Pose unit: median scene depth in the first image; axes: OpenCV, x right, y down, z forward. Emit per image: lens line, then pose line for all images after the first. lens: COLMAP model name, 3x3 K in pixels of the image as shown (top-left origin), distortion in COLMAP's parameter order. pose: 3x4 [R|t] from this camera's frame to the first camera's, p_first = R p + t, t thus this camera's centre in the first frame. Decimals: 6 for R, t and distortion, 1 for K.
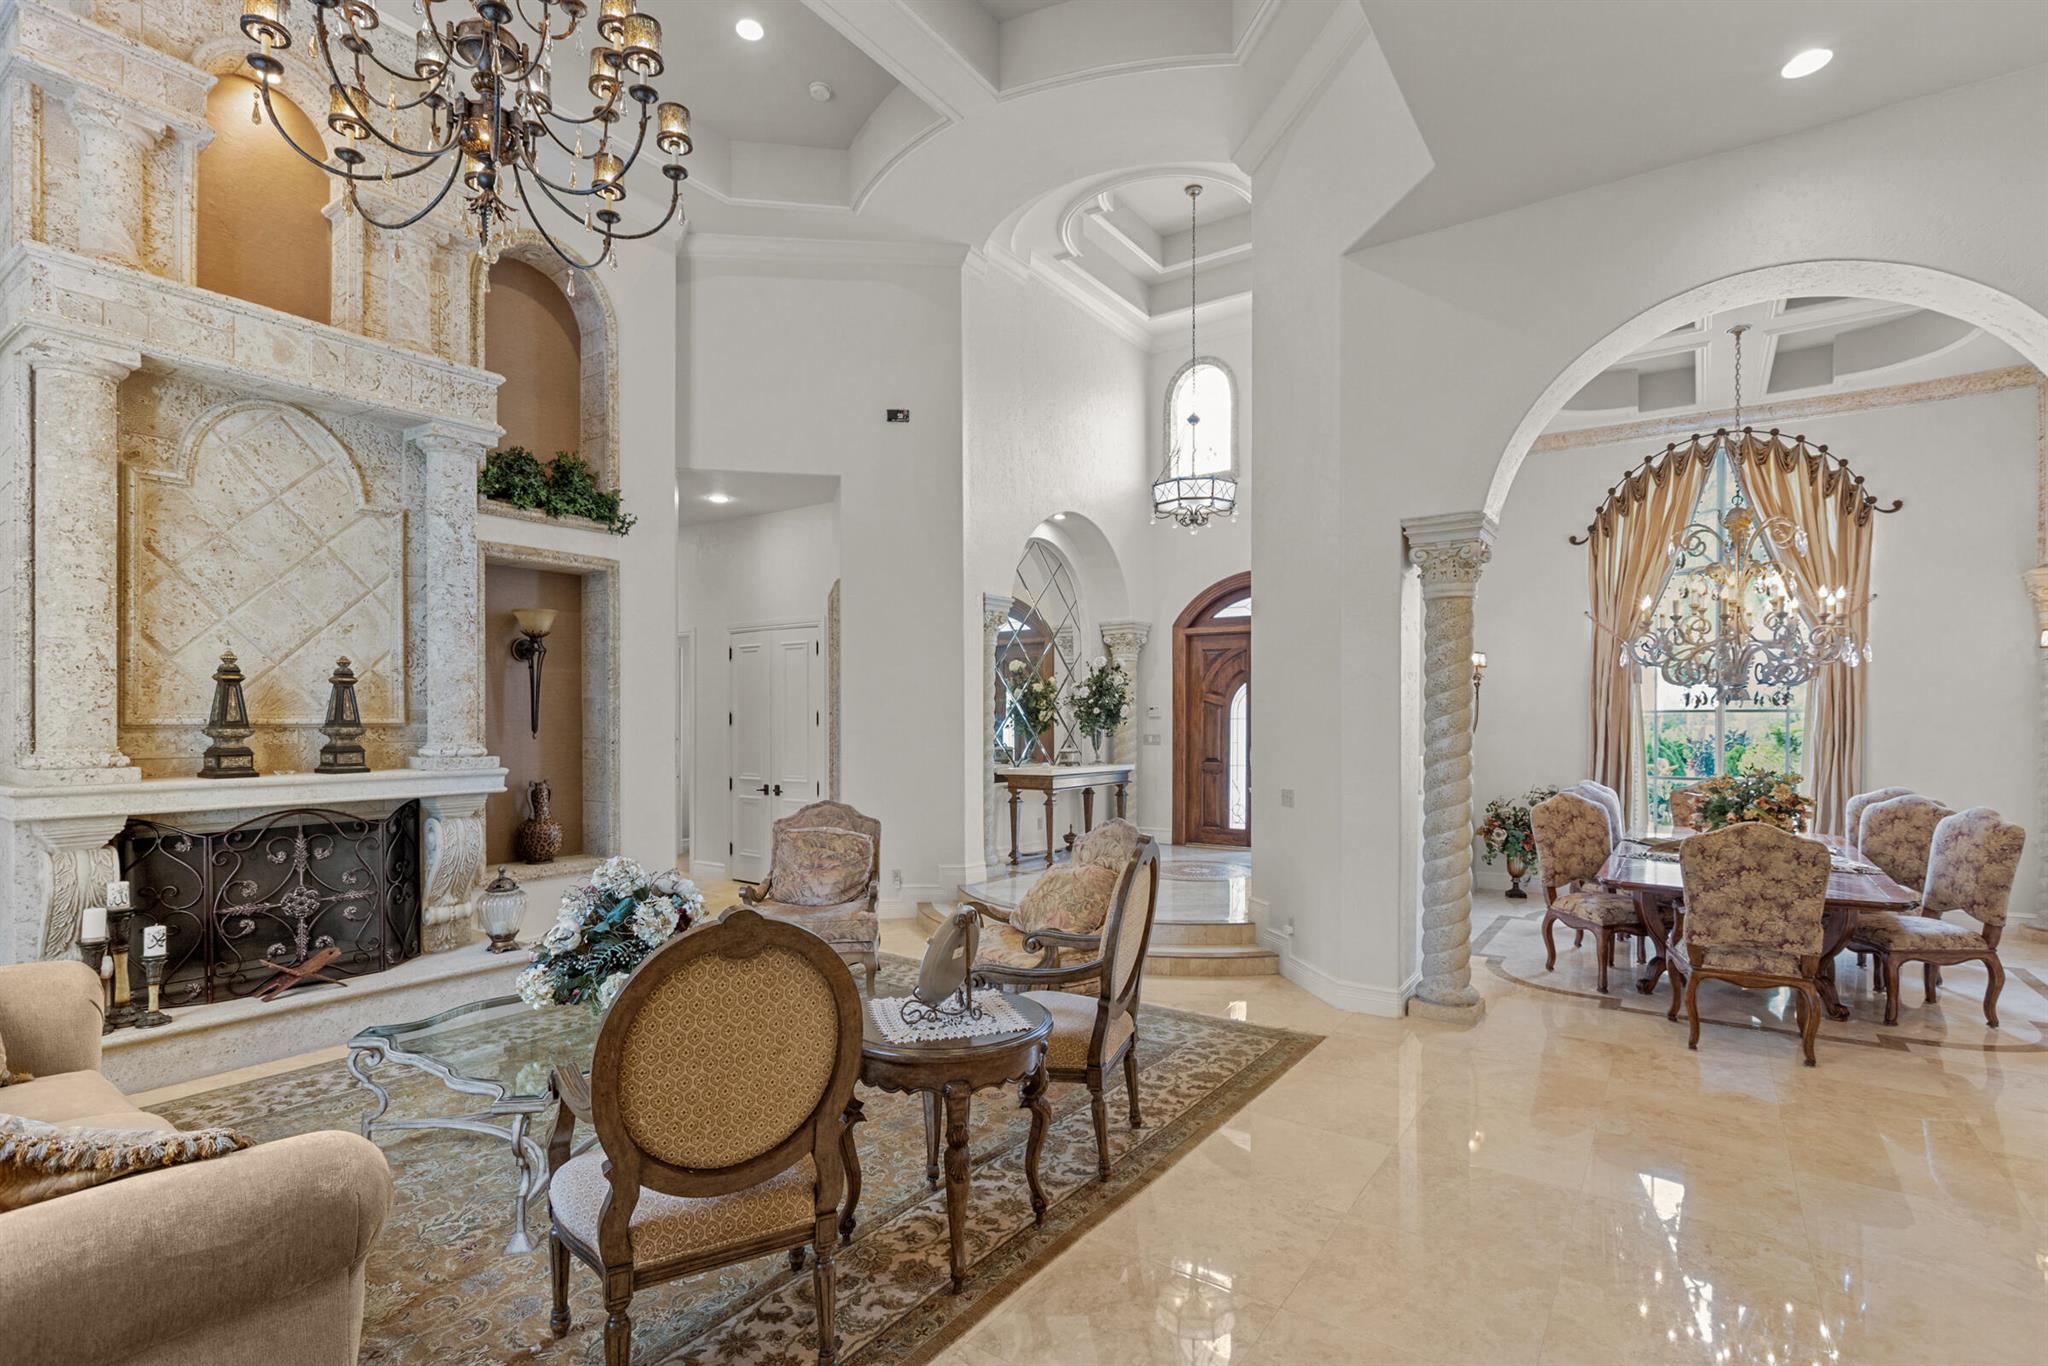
lens RADIAL K [[965.3, 0, 1020.3], [0, 965.3, 722.8], [0, 0, 1]] dist [-0.002305, -0.001681]
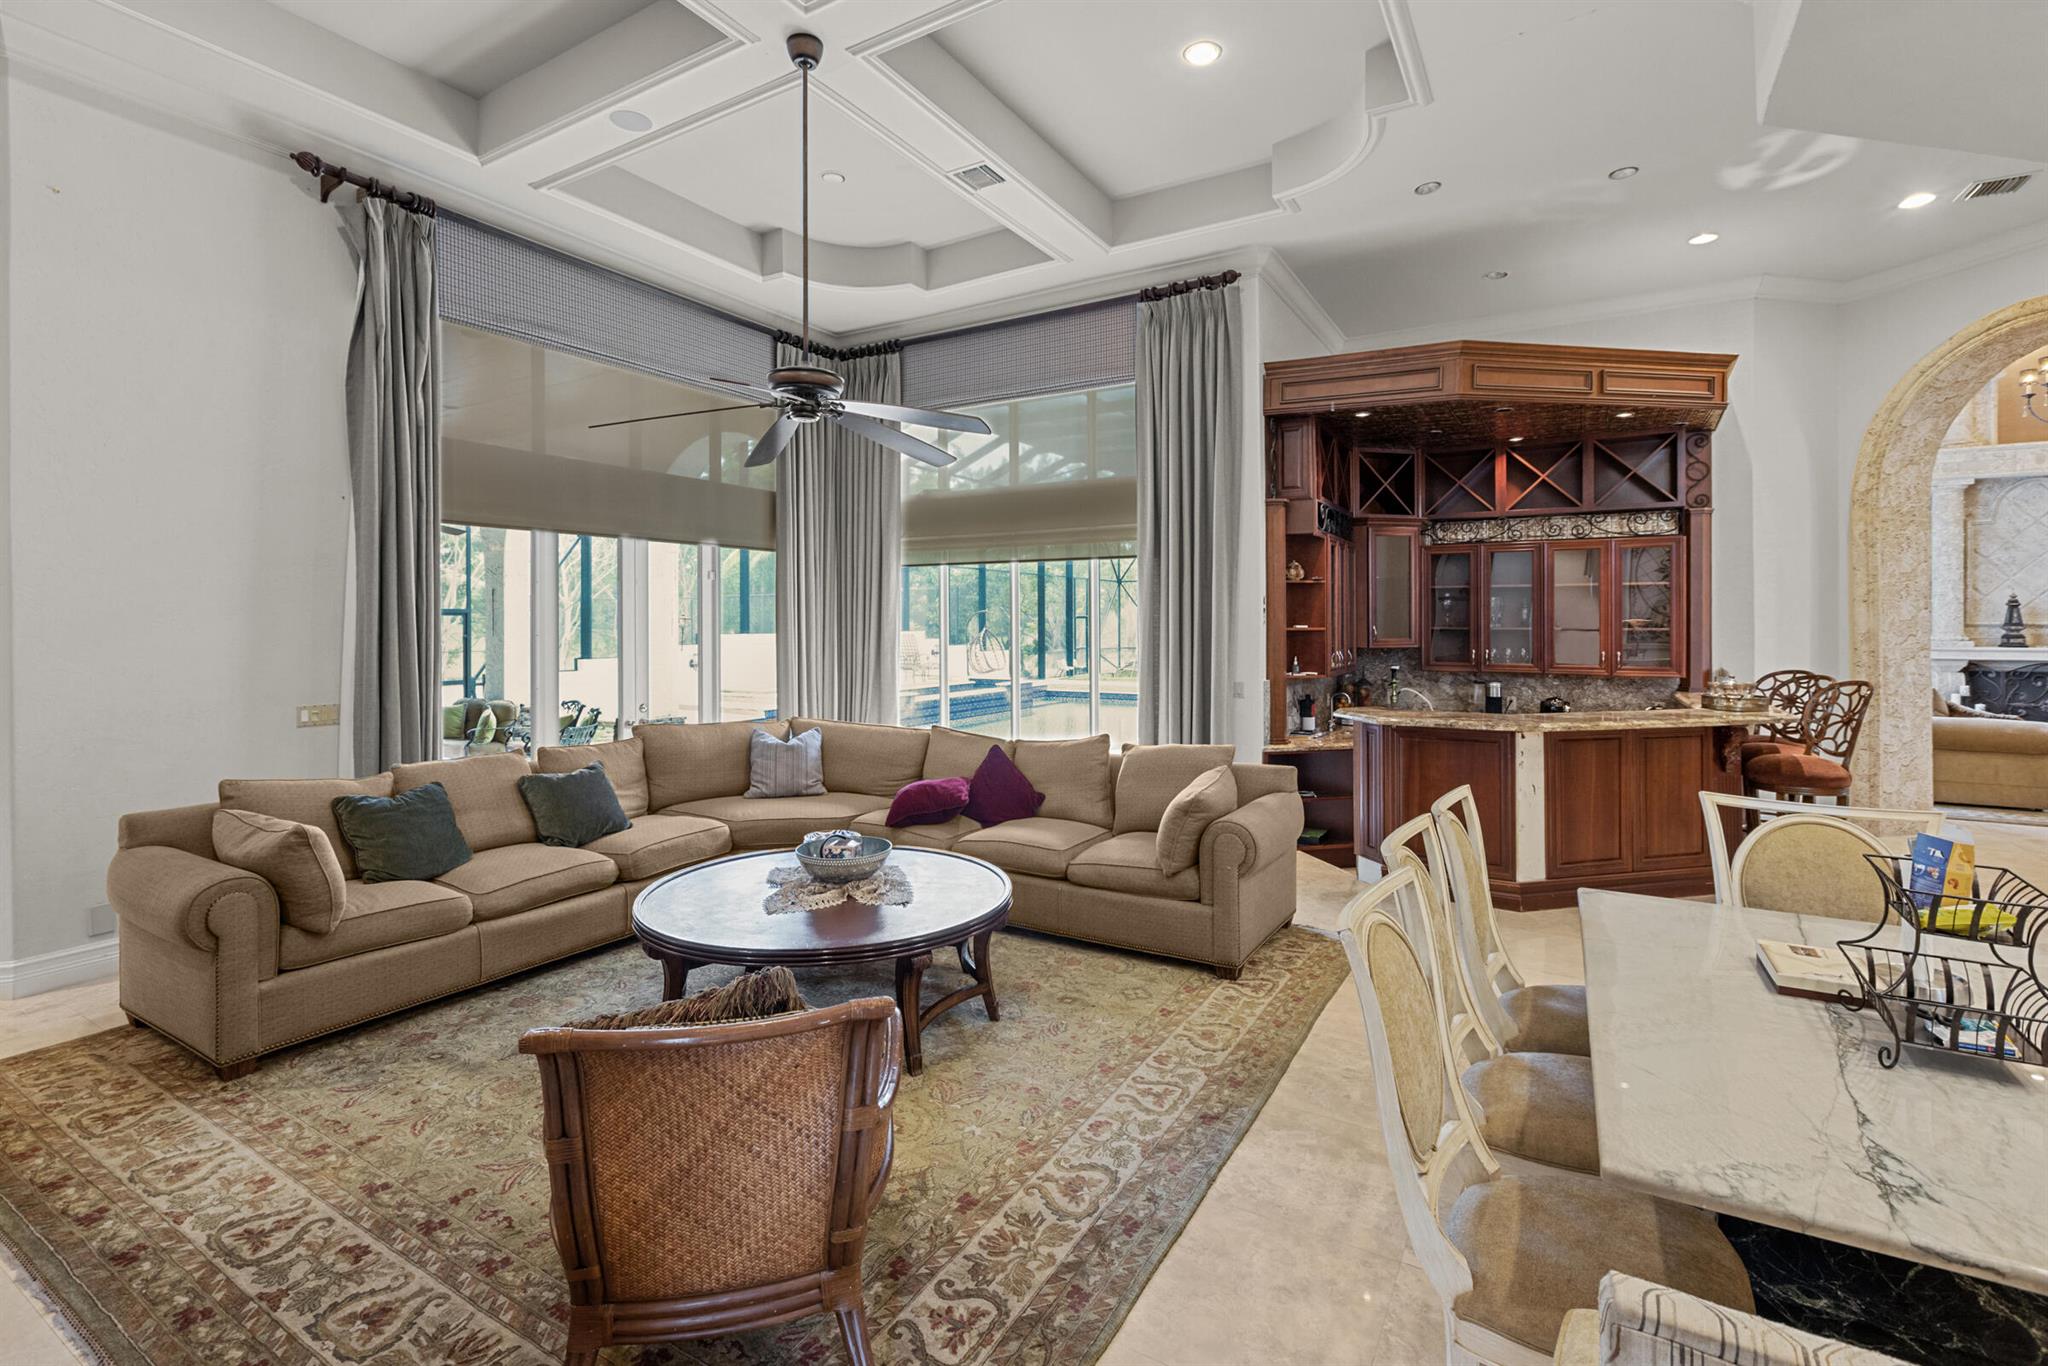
lens RADIAL K [[934.0, 0, 1008.9], [0, 934.0, 621.8], [0, 0, 1]] dist [-0.001519, -0.001266]
pose [[0.065092, -0.003240, -0.997874, 0.963437], [-0.004024, 0.999986, -0.003510, 0.009562], [0.997871, 0.004244, 0.065078, -1.195180]]
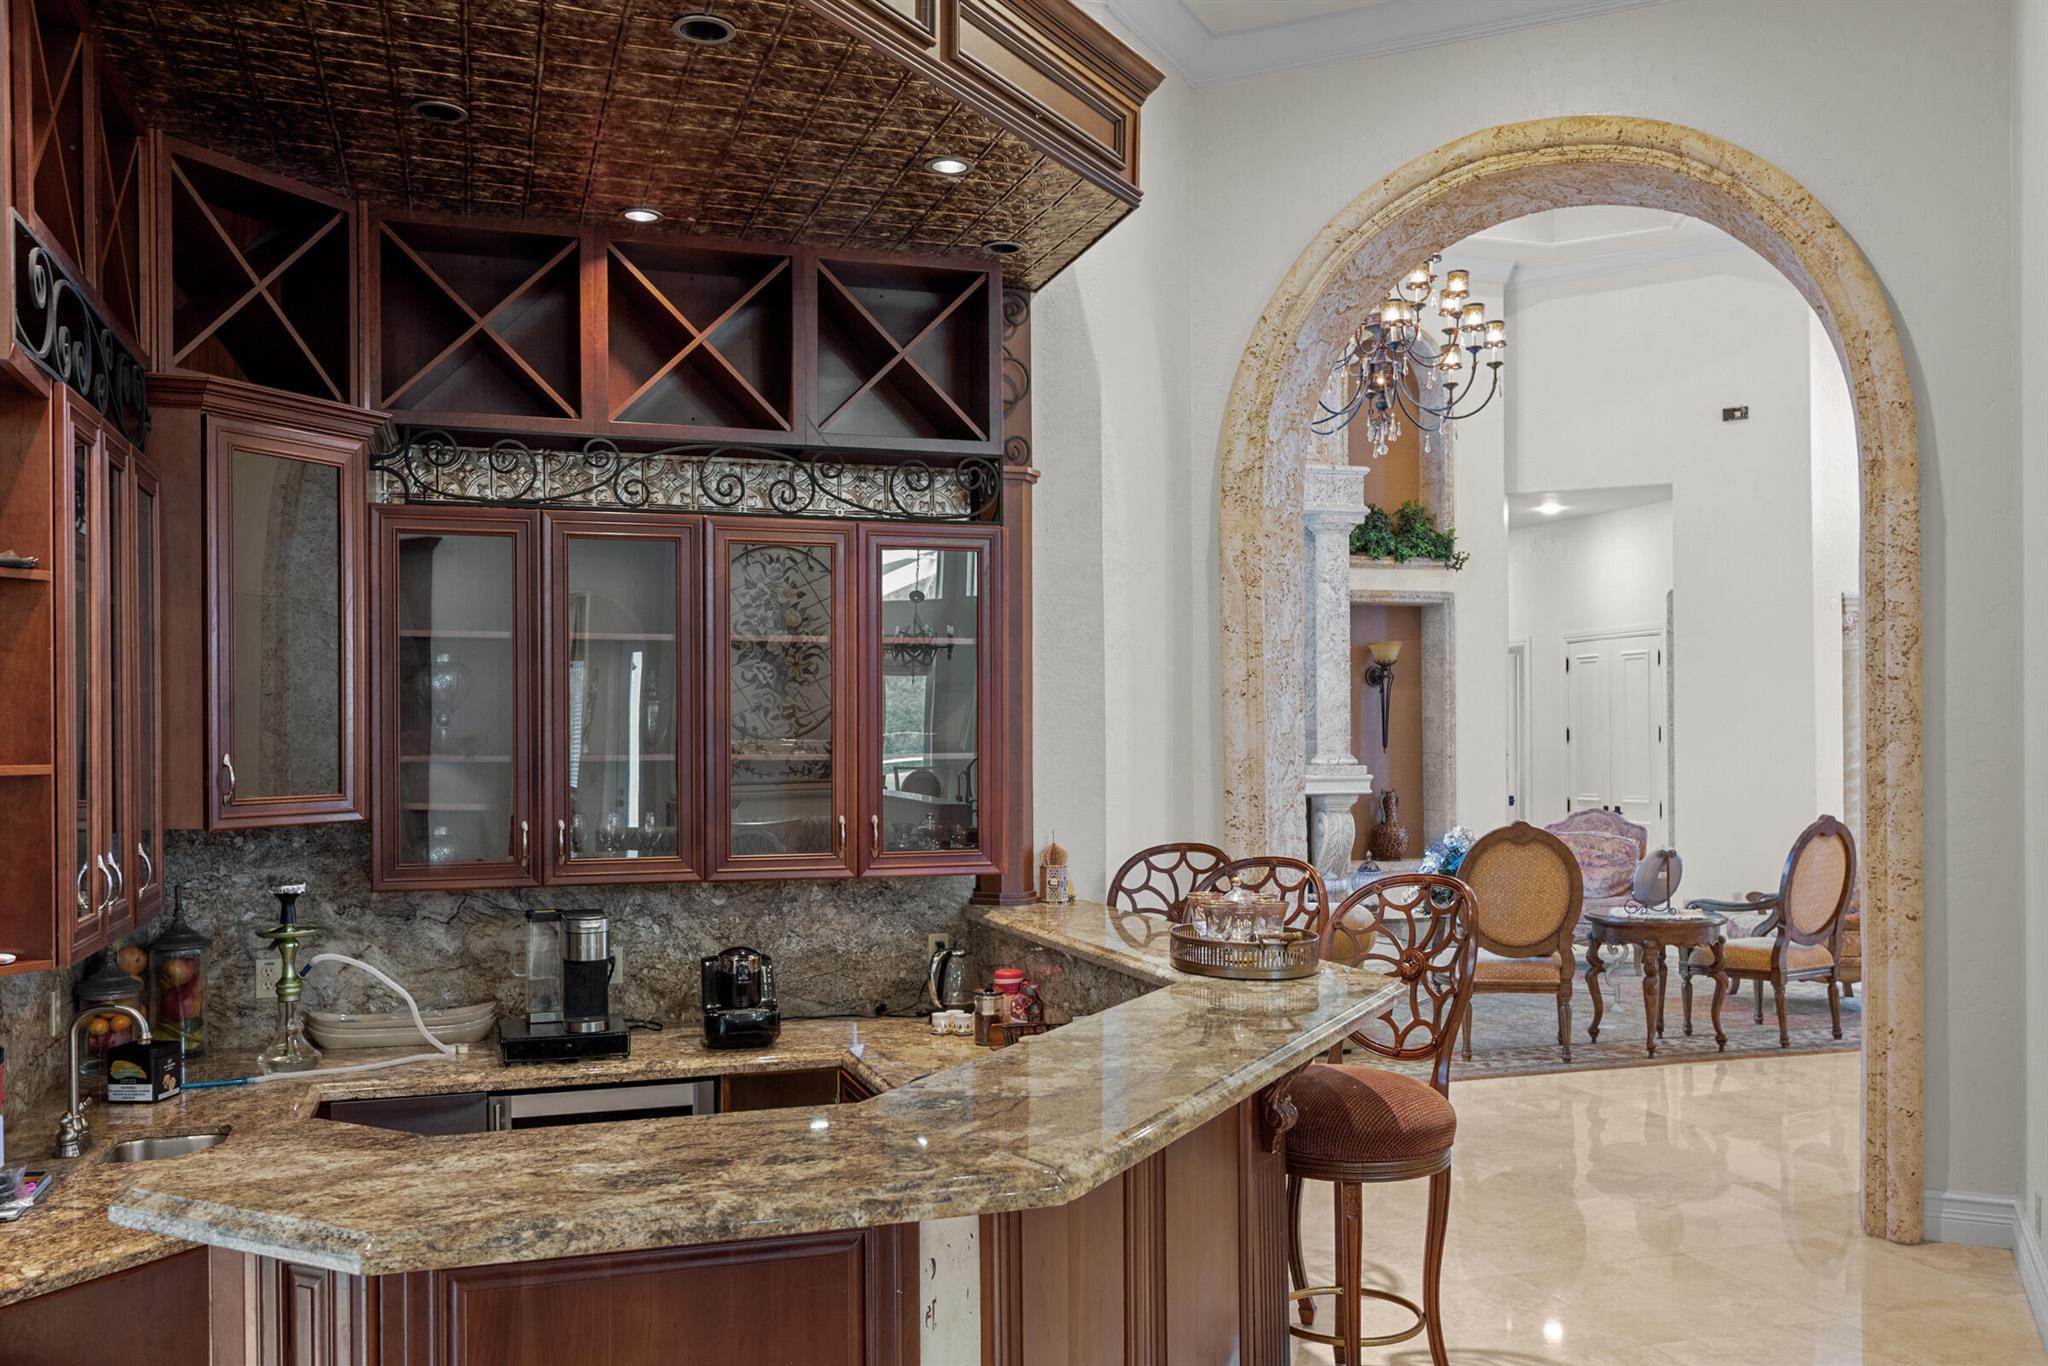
lens RADIAL K [[1671.7, 0, 1006.9], [0, 1671.7, 734.2], [0, 0, 1]] dist [0.011074, 0.005701]
pose [[0.798565, -0.007219, -0.601865, 0.375784], [0.003777, 0.999968, -0.006982, 0.006516], [0.601896, 0.003303, 0.798568, -0.962086]]
